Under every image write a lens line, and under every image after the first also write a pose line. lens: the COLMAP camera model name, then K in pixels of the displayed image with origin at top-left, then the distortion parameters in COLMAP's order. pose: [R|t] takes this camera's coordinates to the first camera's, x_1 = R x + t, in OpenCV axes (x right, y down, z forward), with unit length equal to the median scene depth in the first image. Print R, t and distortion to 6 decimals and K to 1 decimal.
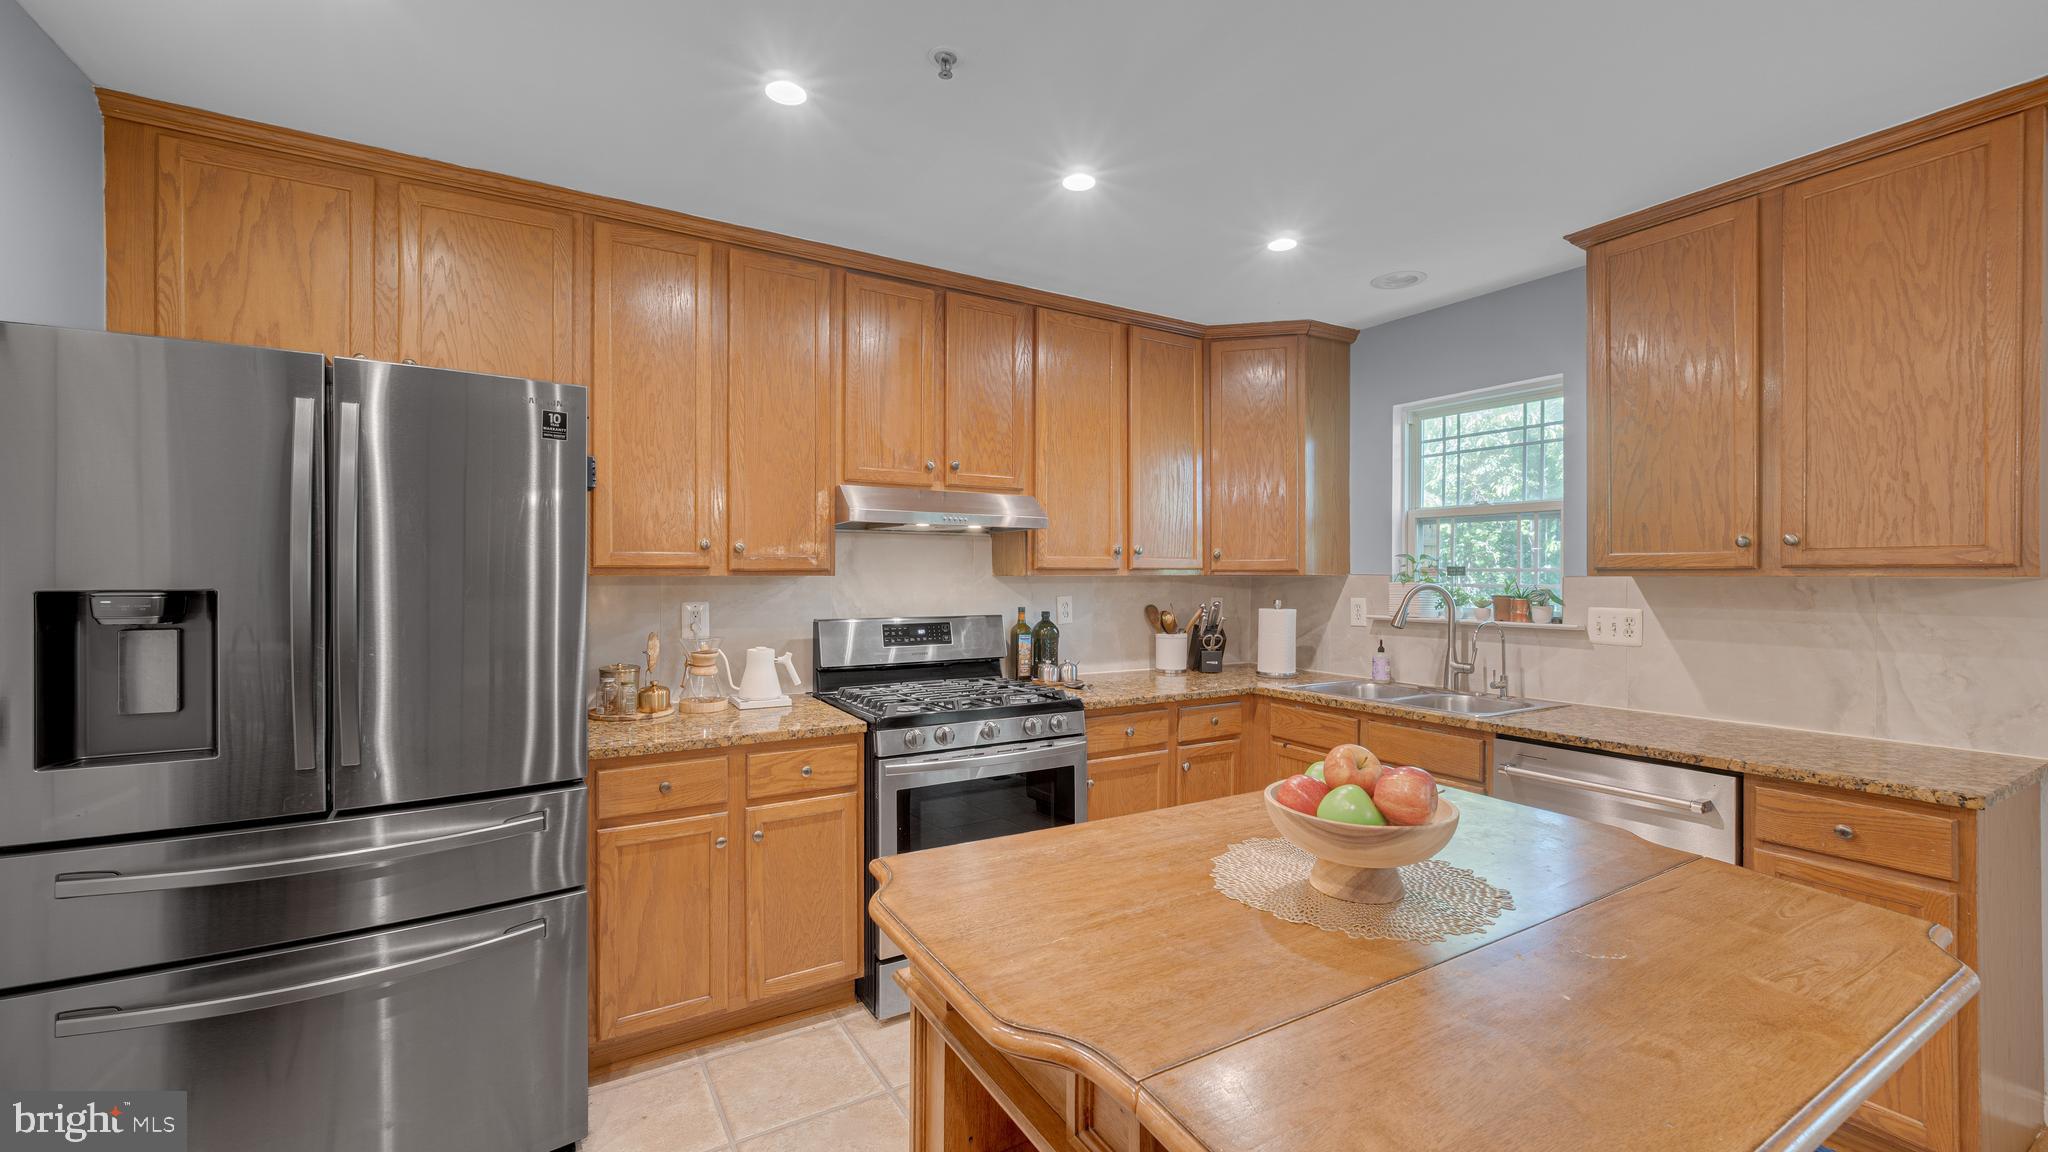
lens RADIAL K [[817.6, 0, 1007.6], [0, 817.6, 576.3], [0, 0, 1]] dist [-0.007033, 0.000325]
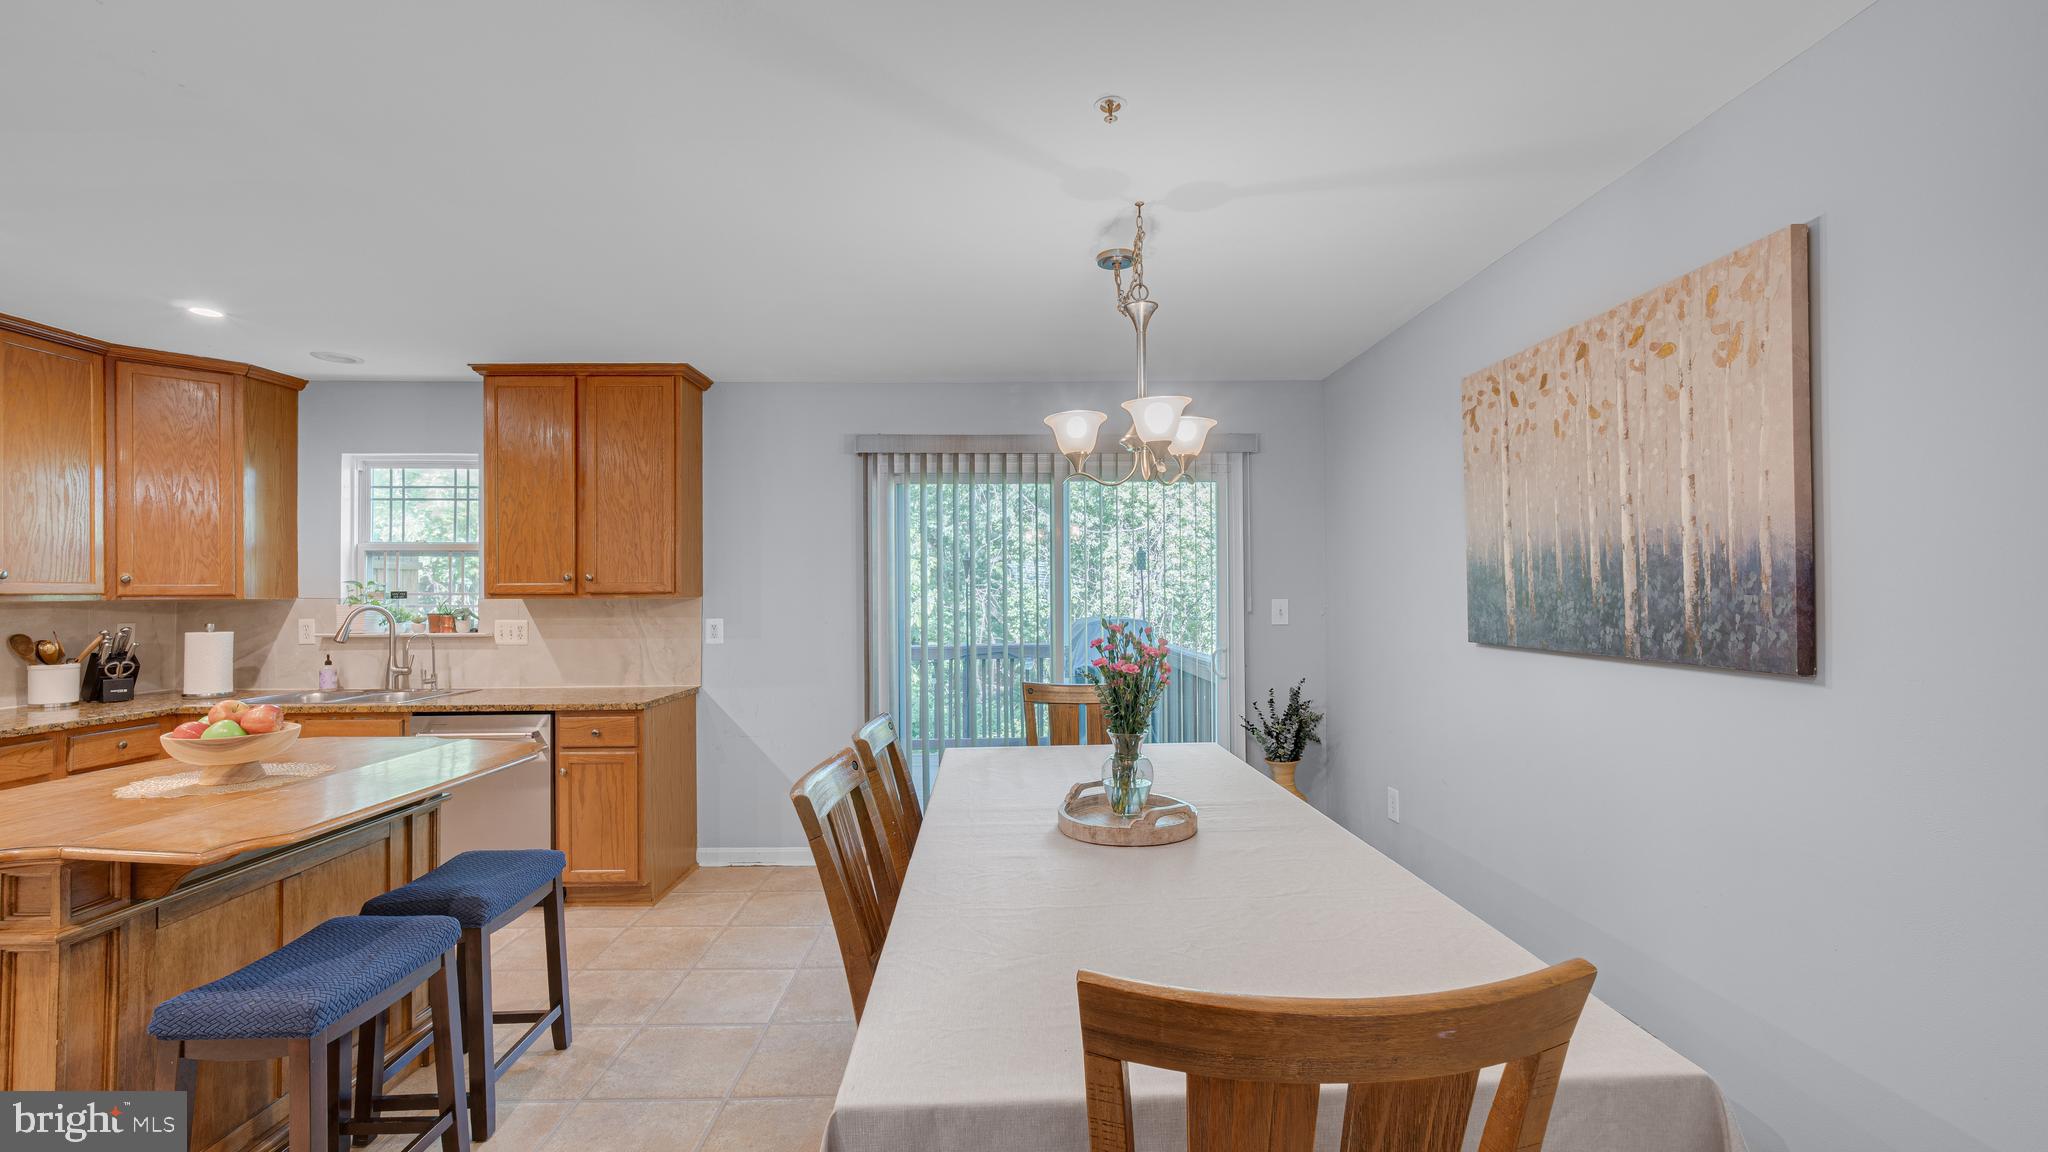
lens RADIAL K [[849.0, 0, 1035.1], [0, 849.0, 587.2], [0, 0, 1]] dist [-0.008430, 0.006464]
pose [[0.481908, 0.001228, 0.876221, -0.123302], [0.006358, 0.999968, -0.004898, -0.005811], [-0.876199, 0.007931, 0.481884, -0.501859]]
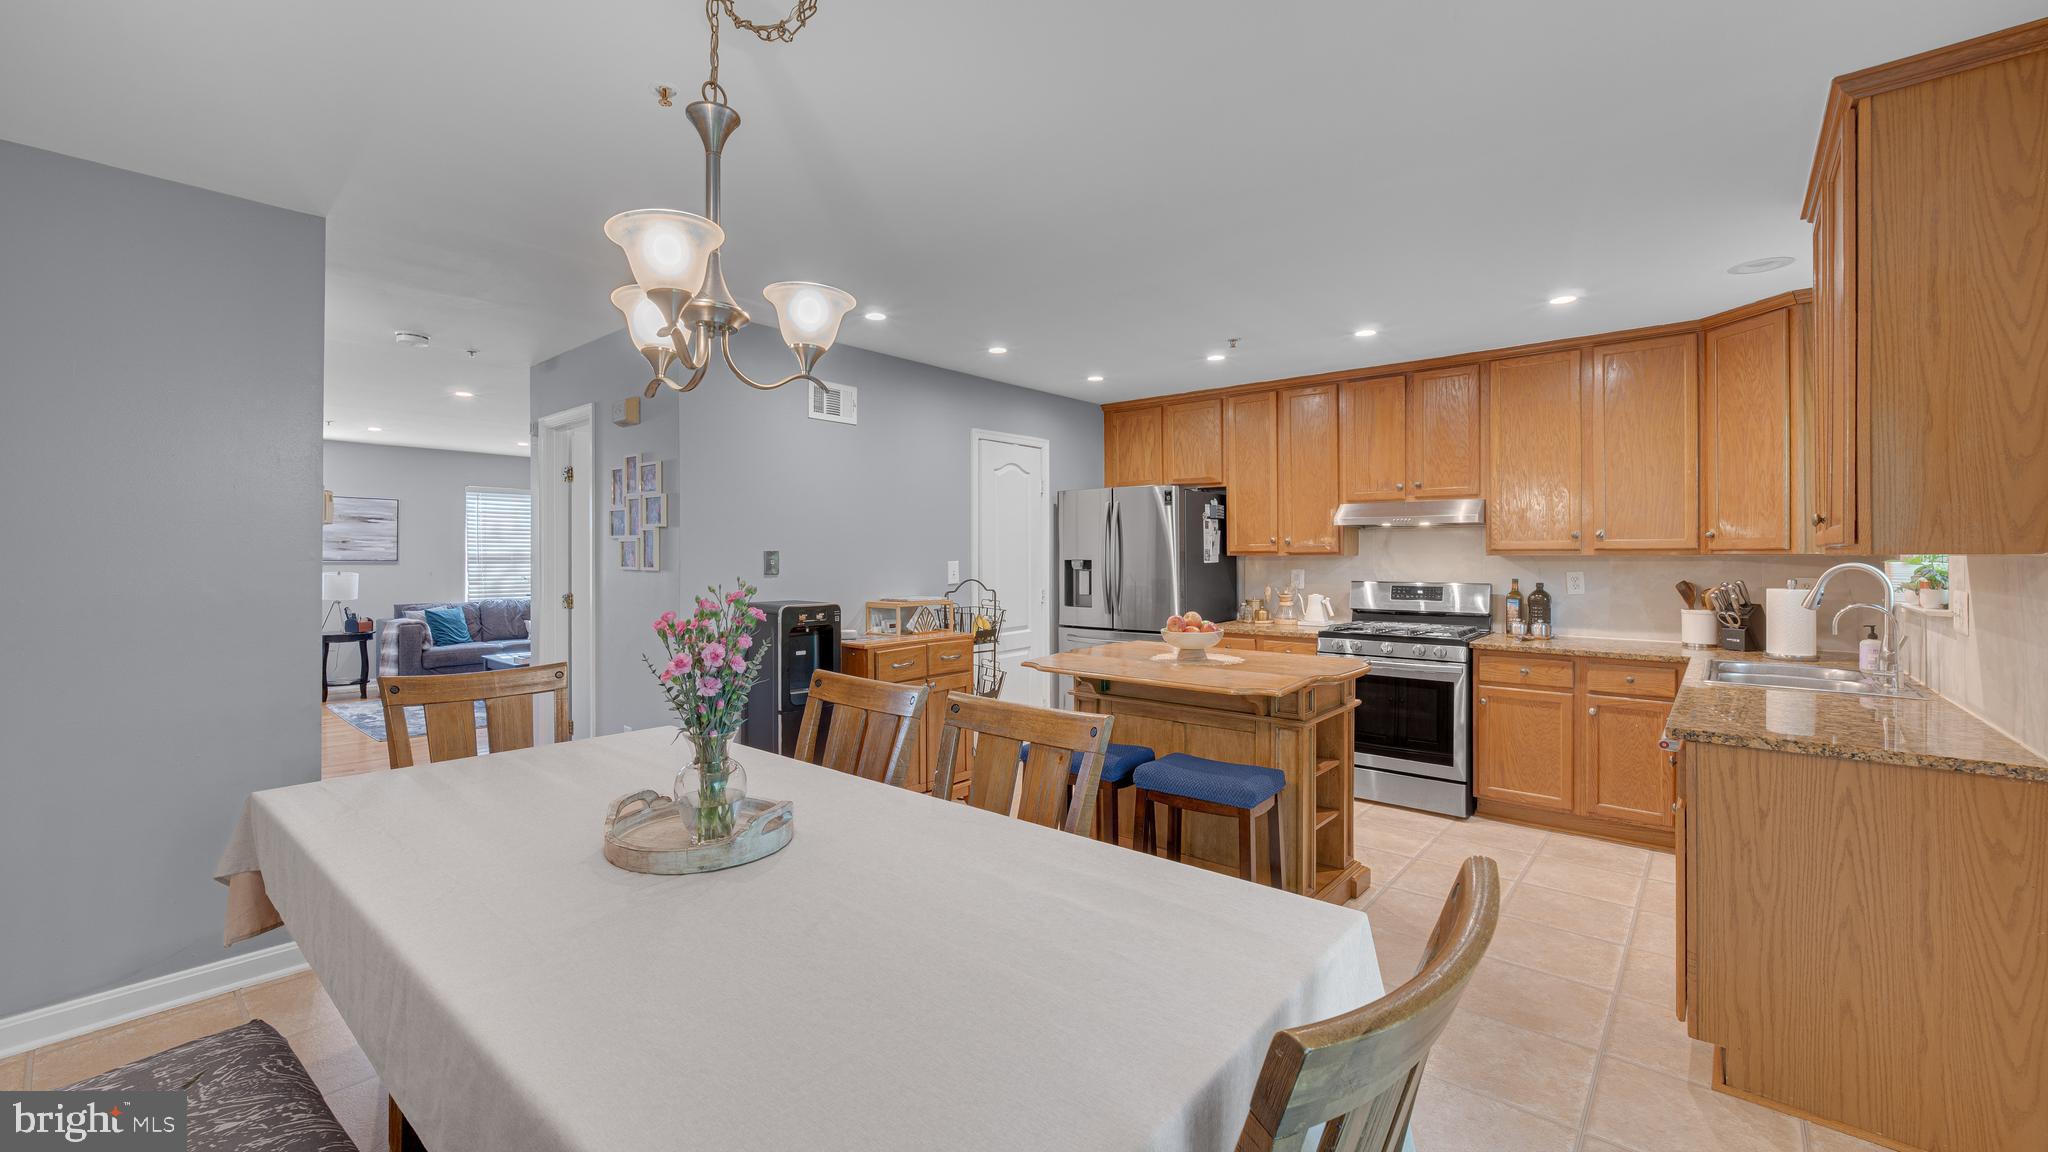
lens RADIAL K [[842.7, 0, 1024.1], [0, 842.7, 556.9], [0, 0, 1]] dist [-0.002294, 0.000047]
pose [[0.315036, 0.000916, -0.949079, 1.126930], [0.001282, 0.999998, 0.001390, -0.000777], [0.949079, -0.001654, 0.315034, -0.199776]]
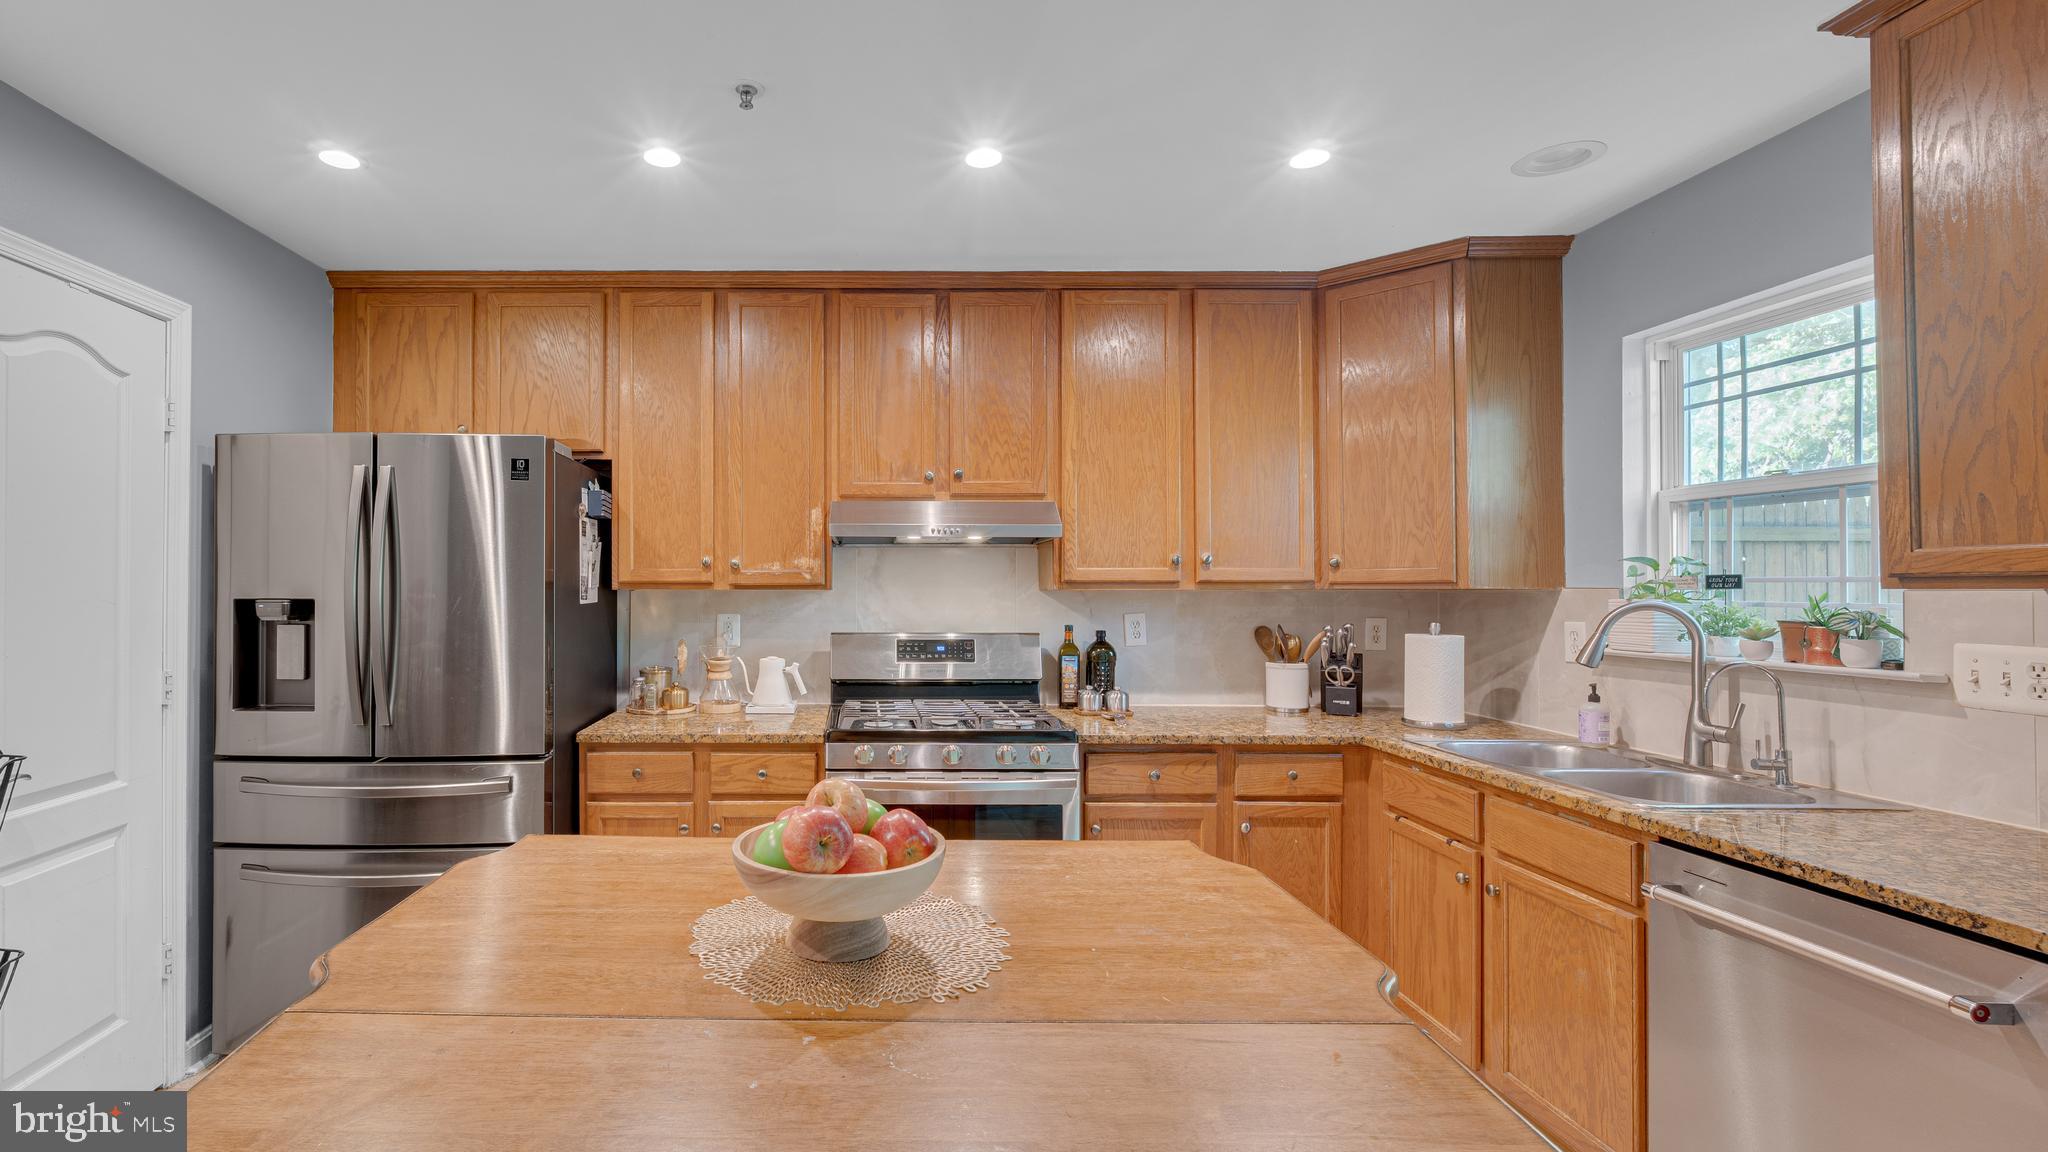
lens RADIAL K [[865.4, 0, 863.4], [0, 865.4, 580.0], [0, 0, 1]] dist [-0.008977, 0.000616]
pose [[0.856922, -0.007057, -0.515397, 0.330839], [-0.000439, 0.999896, -0.014420, 0.002323], [0.515445, 0.012583, 0.856830, 0.077633]]
